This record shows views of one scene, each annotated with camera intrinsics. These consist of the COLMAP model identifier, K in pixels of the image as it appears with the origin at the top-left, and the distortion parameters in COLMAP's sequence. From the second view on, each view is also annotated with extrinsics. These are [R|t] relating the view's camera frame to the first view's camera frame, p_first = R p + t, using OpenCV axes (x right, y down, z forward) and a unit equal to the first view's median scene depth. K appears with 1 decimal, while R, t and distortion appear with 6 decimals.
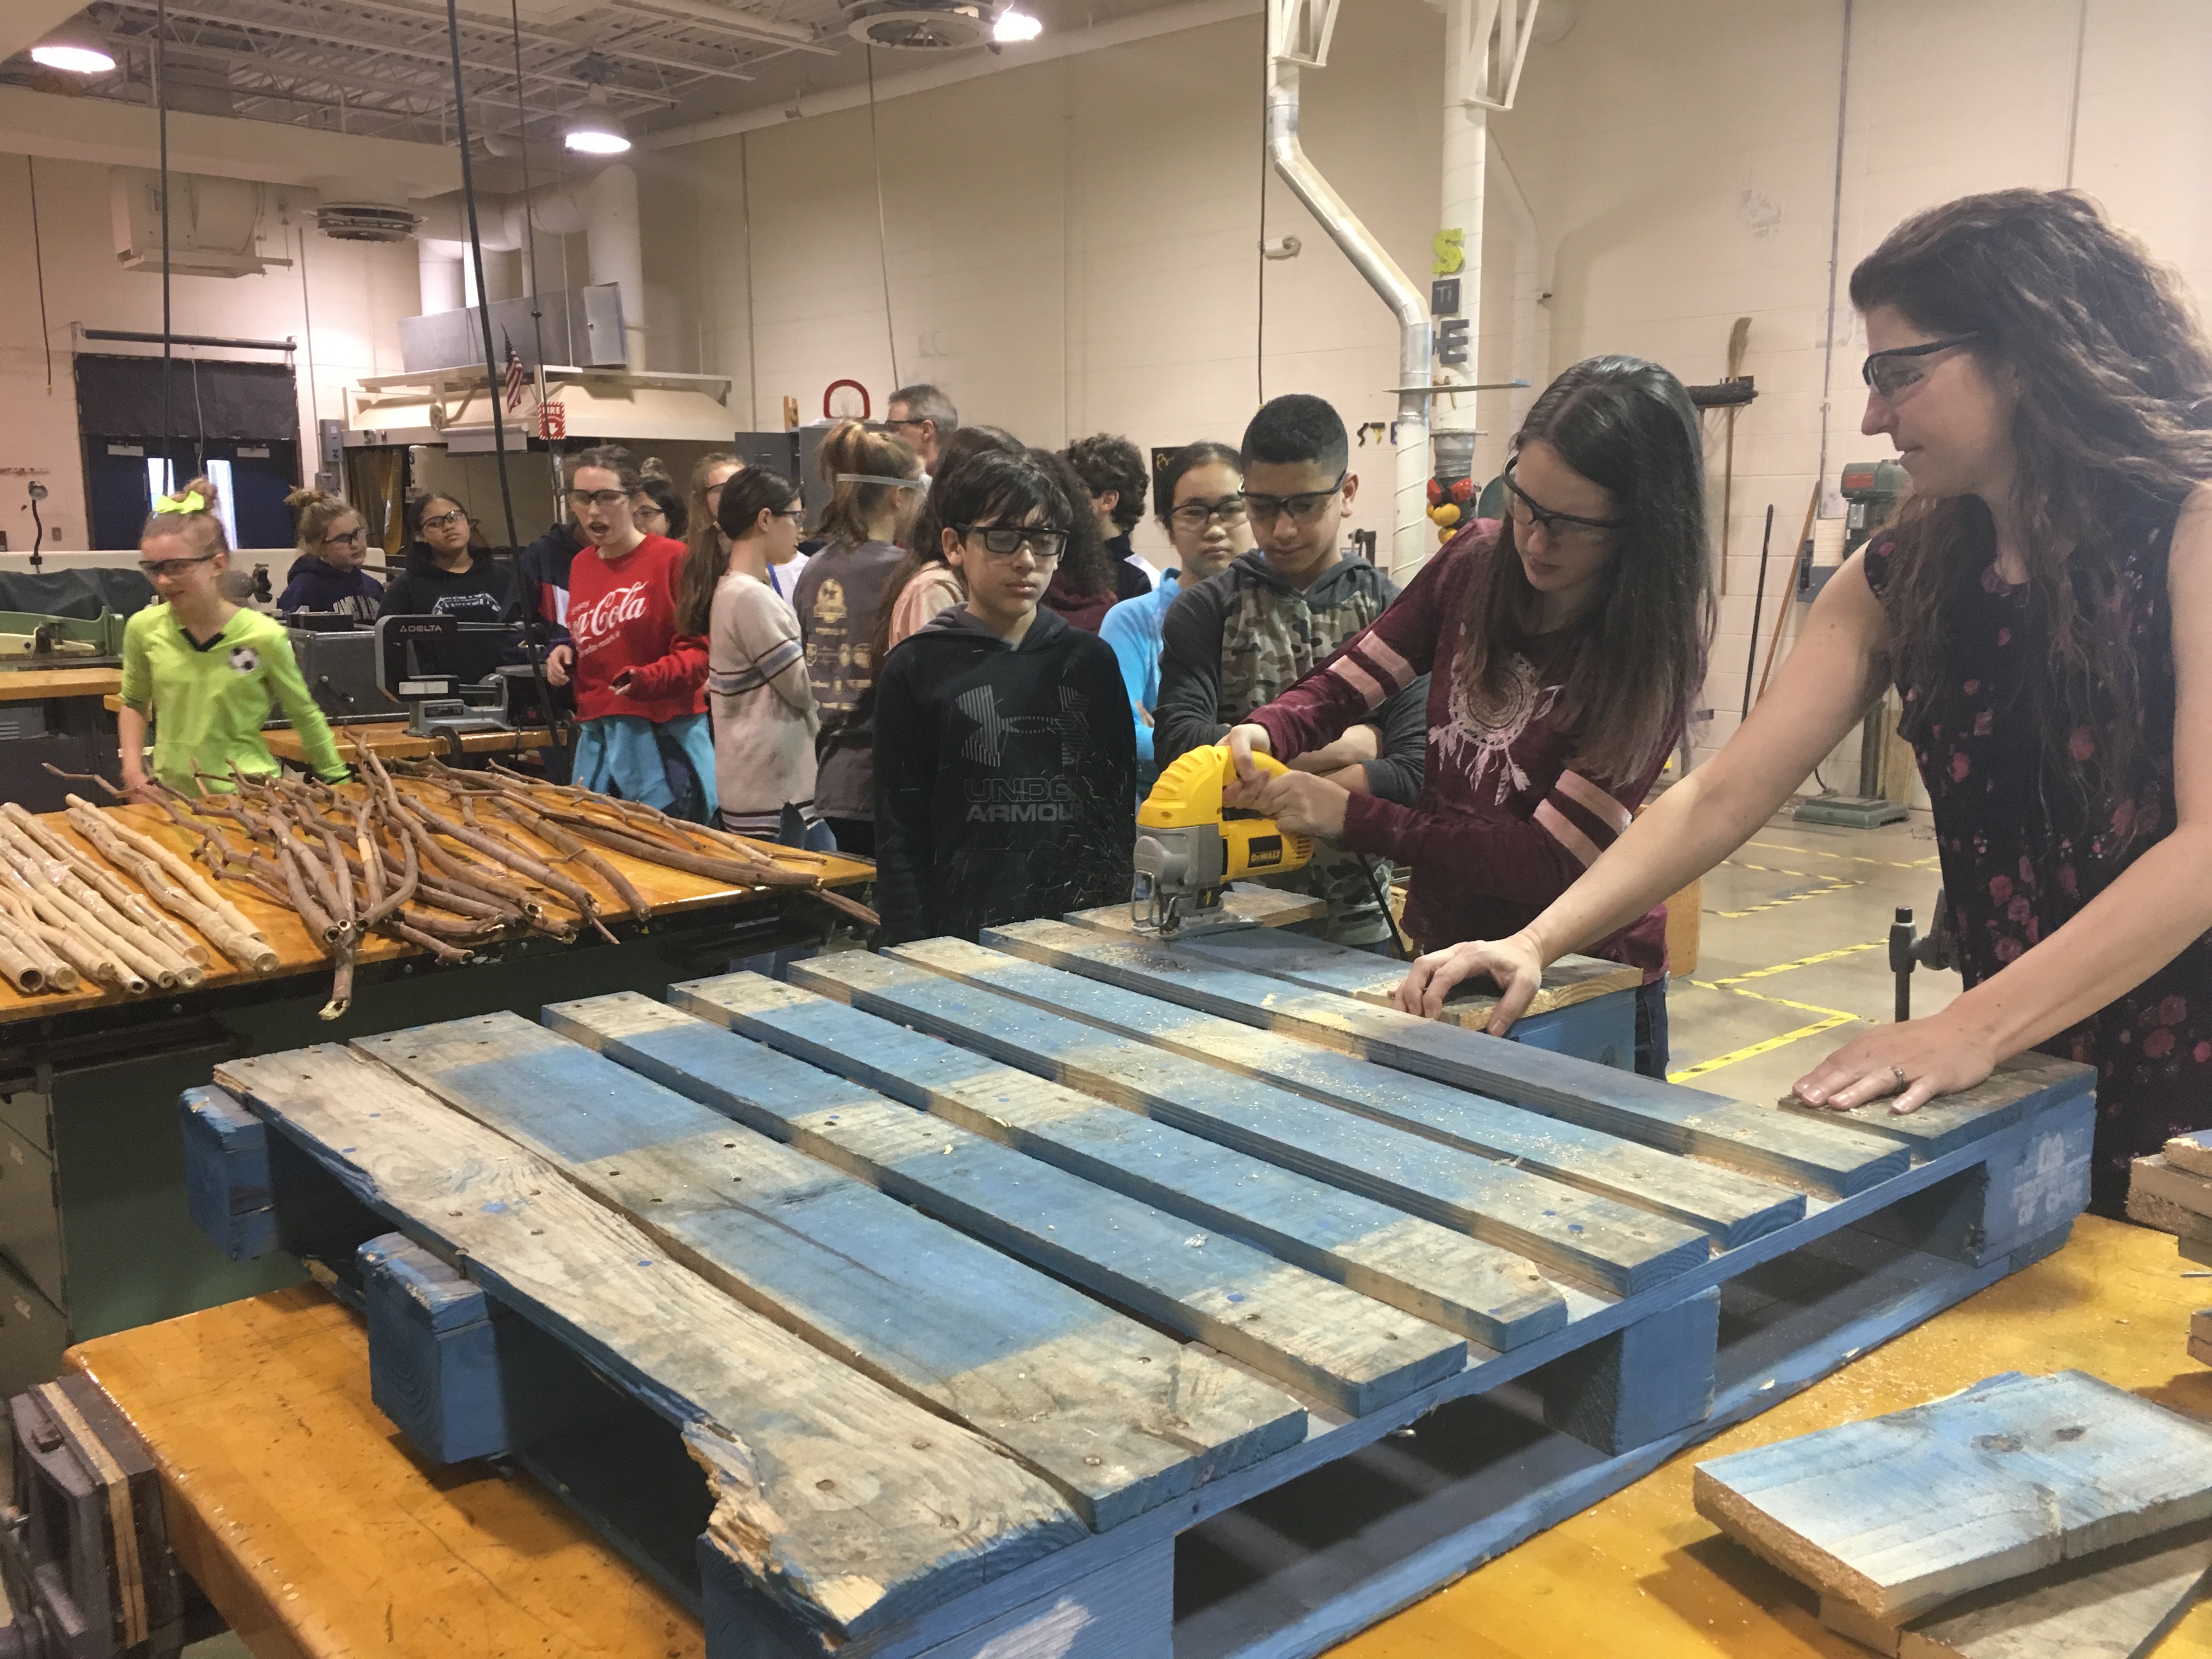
lens RADIAL K [[1848.1, 0, 1110.2], [0, 1848.1, 832.4], [0, 0, 1]] dist [0.043502, -0.006835]
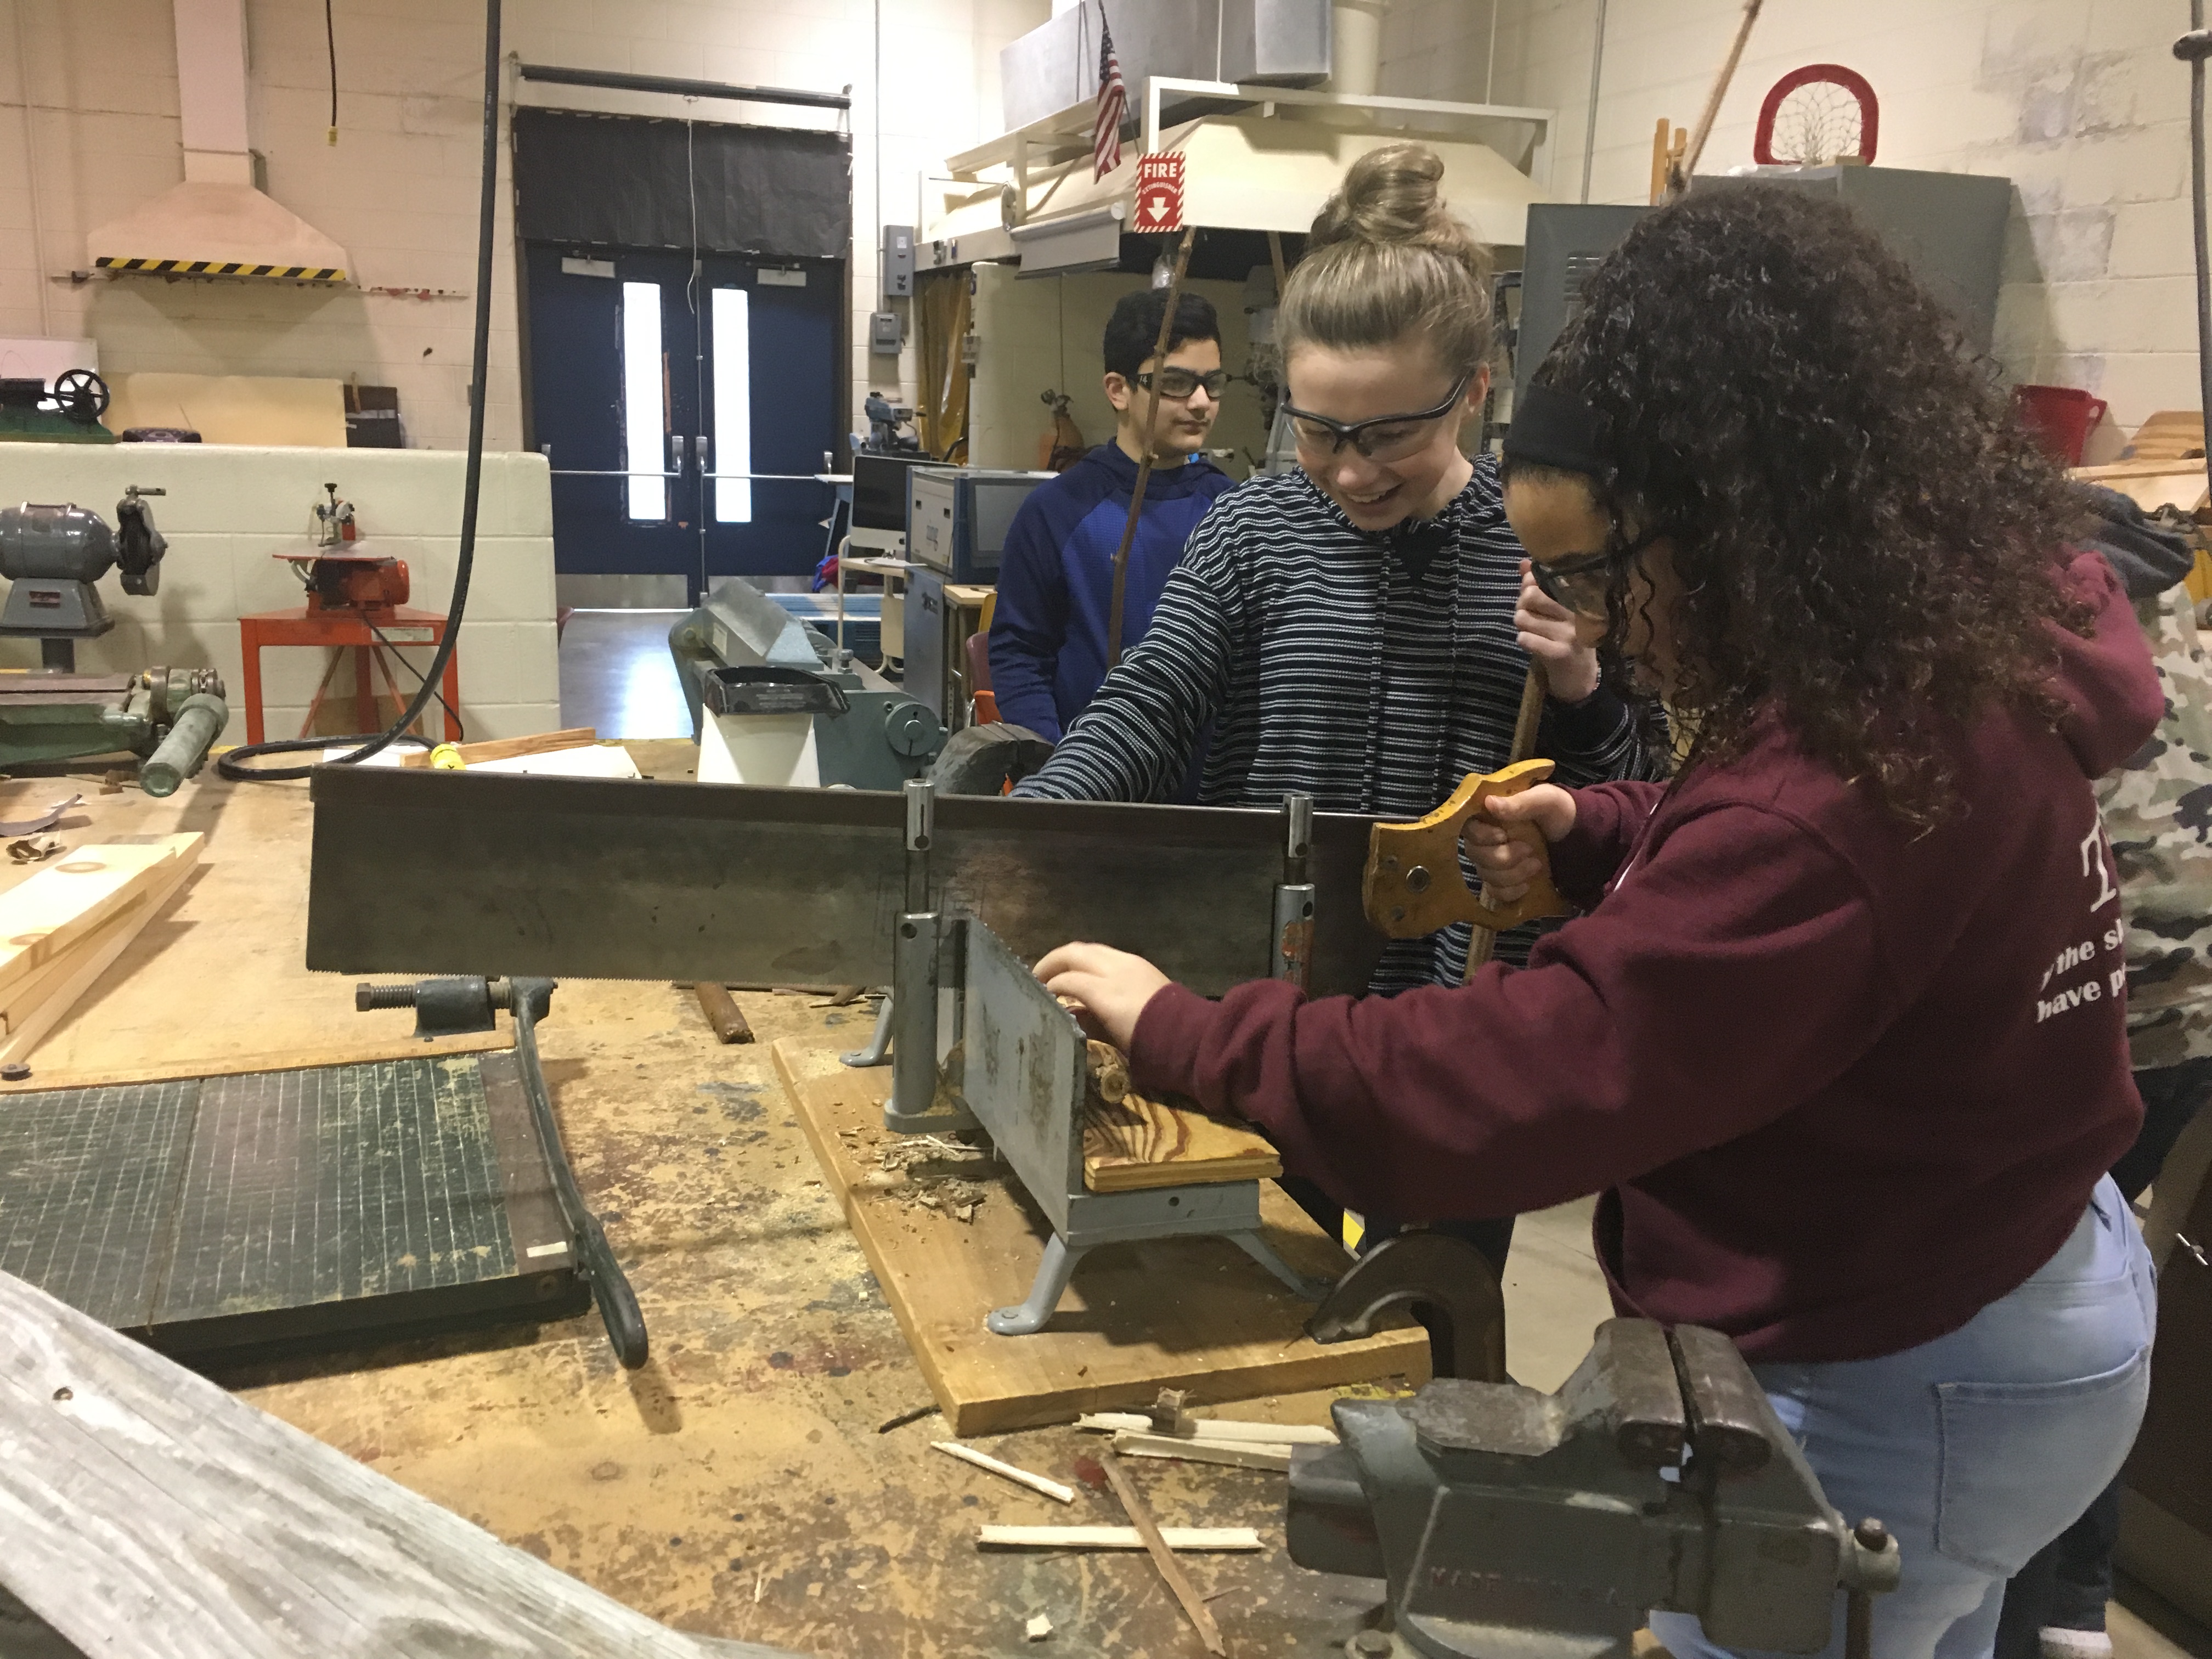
lens RADIAL K [[1848.1, 0, 1101.6], [0, 1848.1, 832.2], [0, 0, 1]] dist [0.043502, -0.006835]
pose [[0.903417, 0.132962, -0.407625, -0.085943], [-0.109998, 0.990757, 0.079384, -0.084890], [0.414413, -0.026878, 0.909692, 0.500092]]
